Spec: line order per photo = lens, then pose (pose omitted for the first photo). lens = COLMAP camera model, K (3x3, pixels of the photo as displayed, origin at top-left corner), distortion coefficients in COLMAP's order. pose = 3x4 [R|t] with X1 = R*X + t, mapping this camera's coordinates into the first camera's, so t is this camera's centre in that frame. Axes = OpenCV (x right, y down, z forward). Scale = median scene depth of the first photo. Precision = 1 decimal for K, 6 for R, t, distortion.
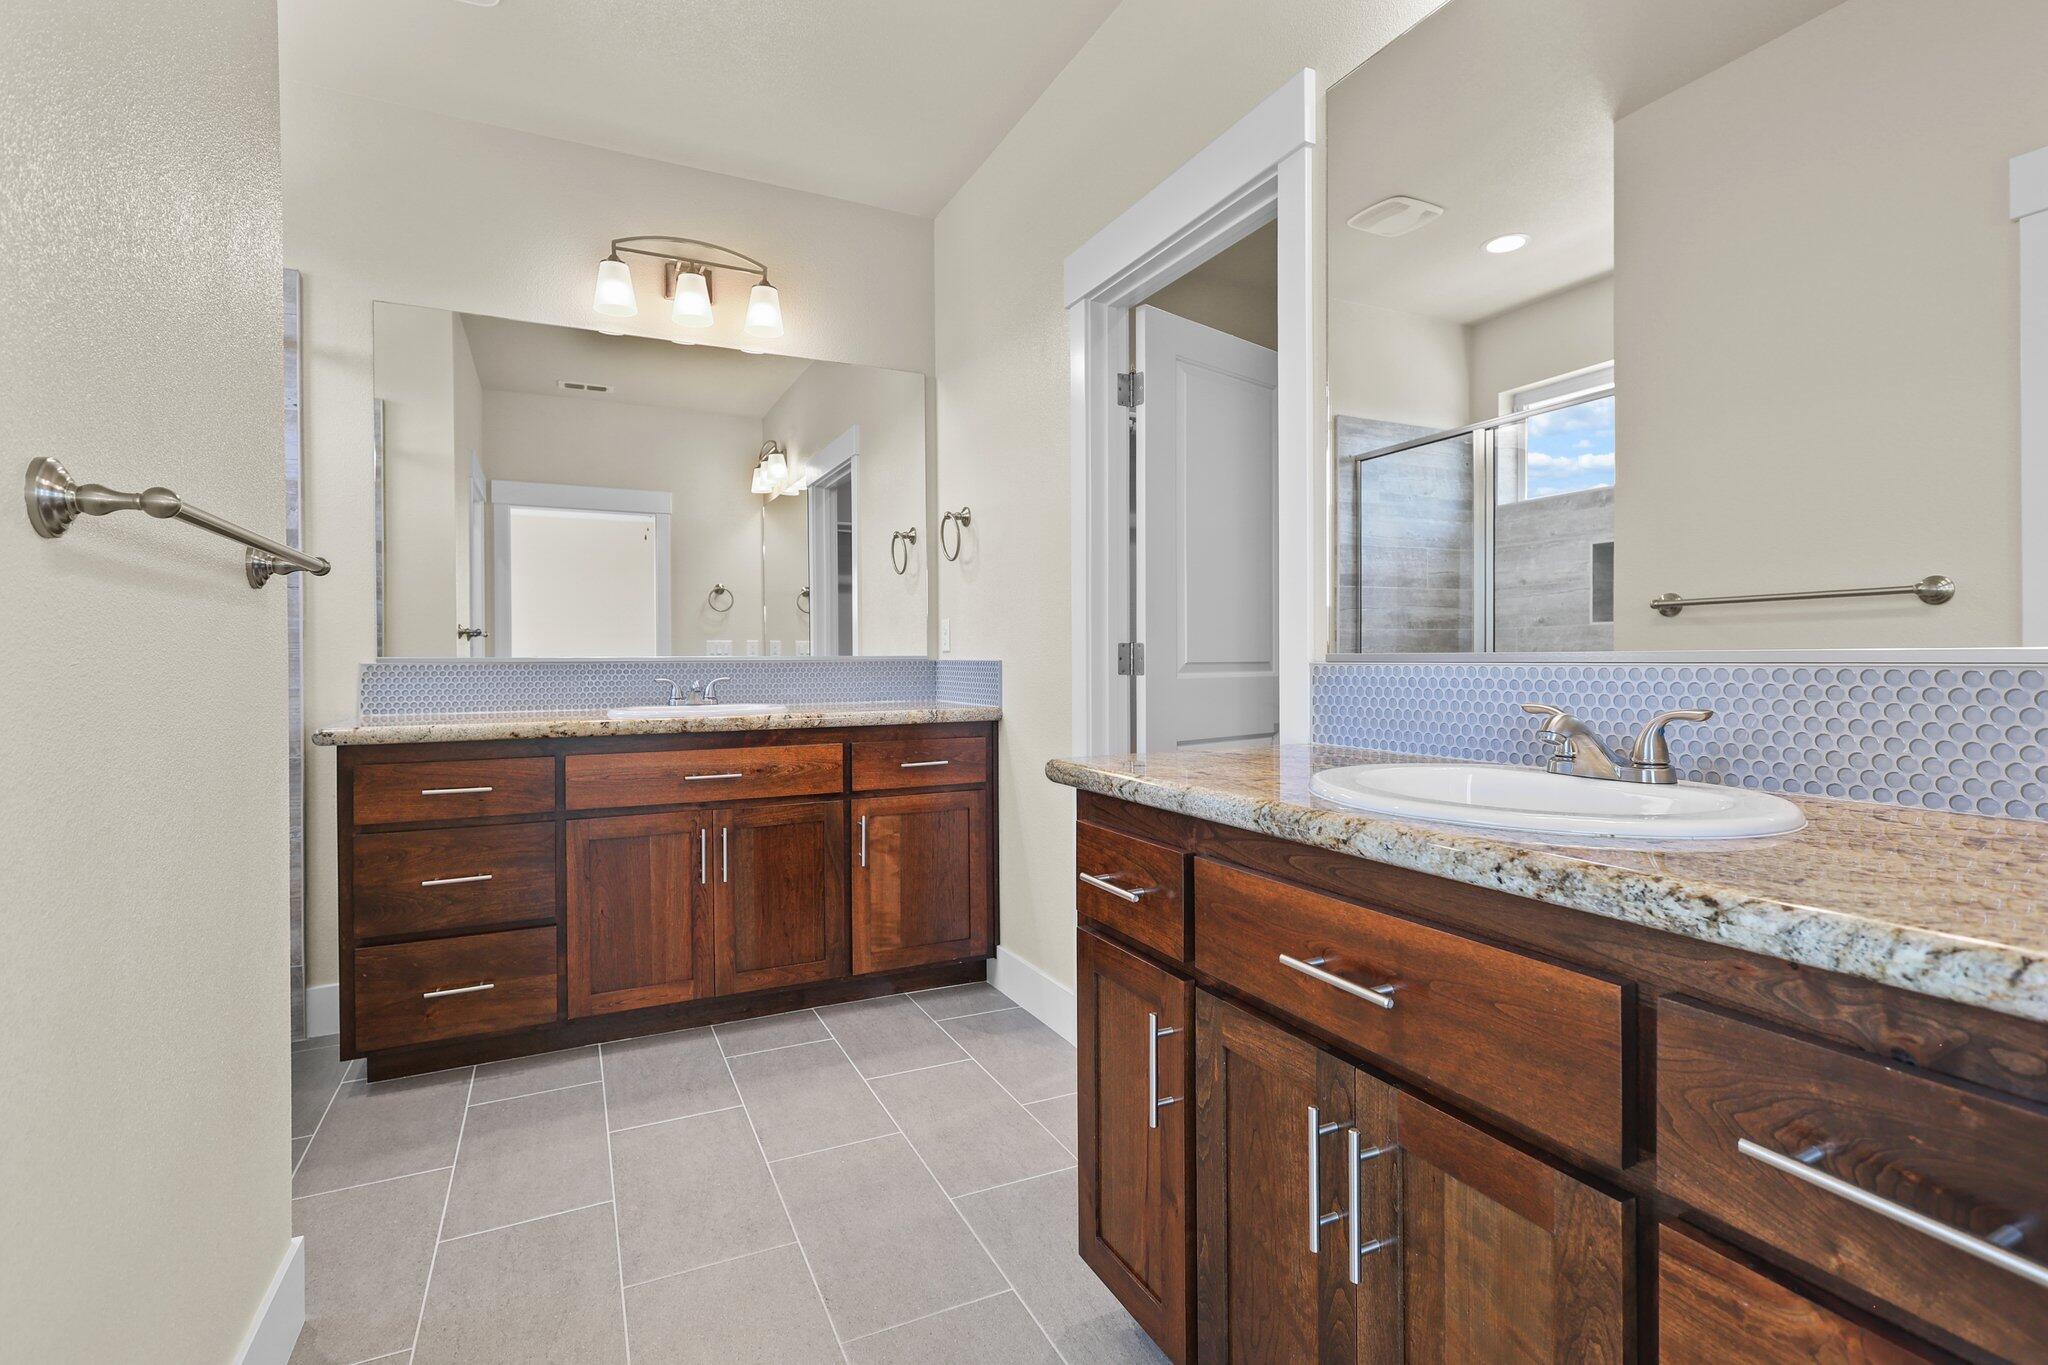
lens RADIAL K [[971.2, 0, 985.8], [0, 971.2, 666.3], [0, 0, 1]] dist [0.003542, 0.000577]
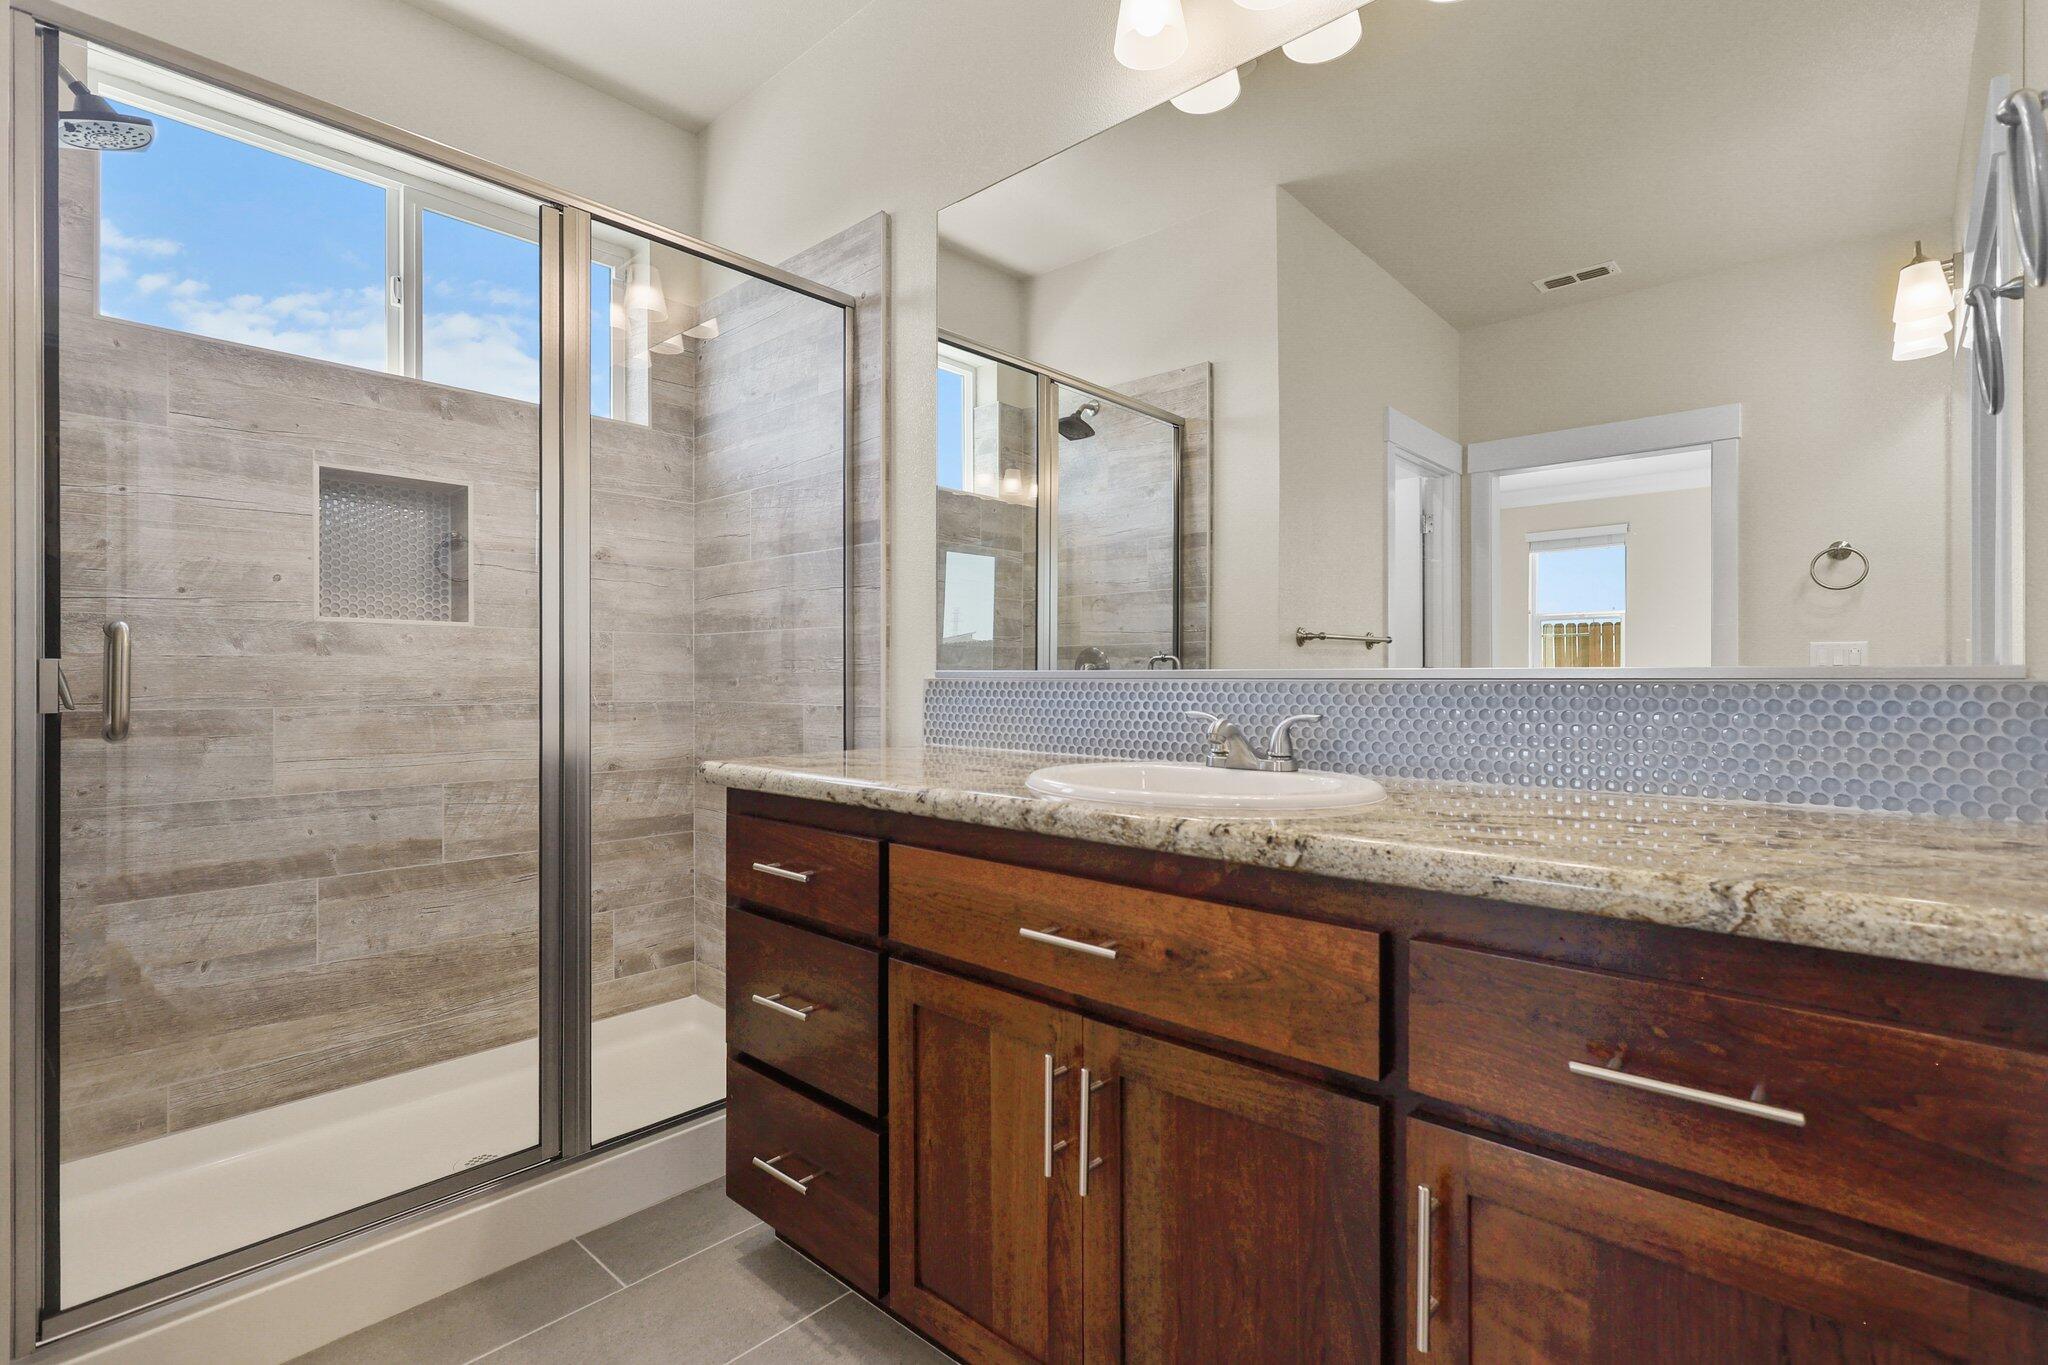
lens RADIAL K [[956.9, 0, 1017.8], [0, 956.9, 668.0], [0, 0, 1]] dist [0.001573, 0.000894]
pose [[0.398759, -0.002722, -0.917052, 0.099523], [-0.010086, 0.999922, -0.007353, -0.006405], [0.917000, 0.012182, 0.398700, 0.745522]]
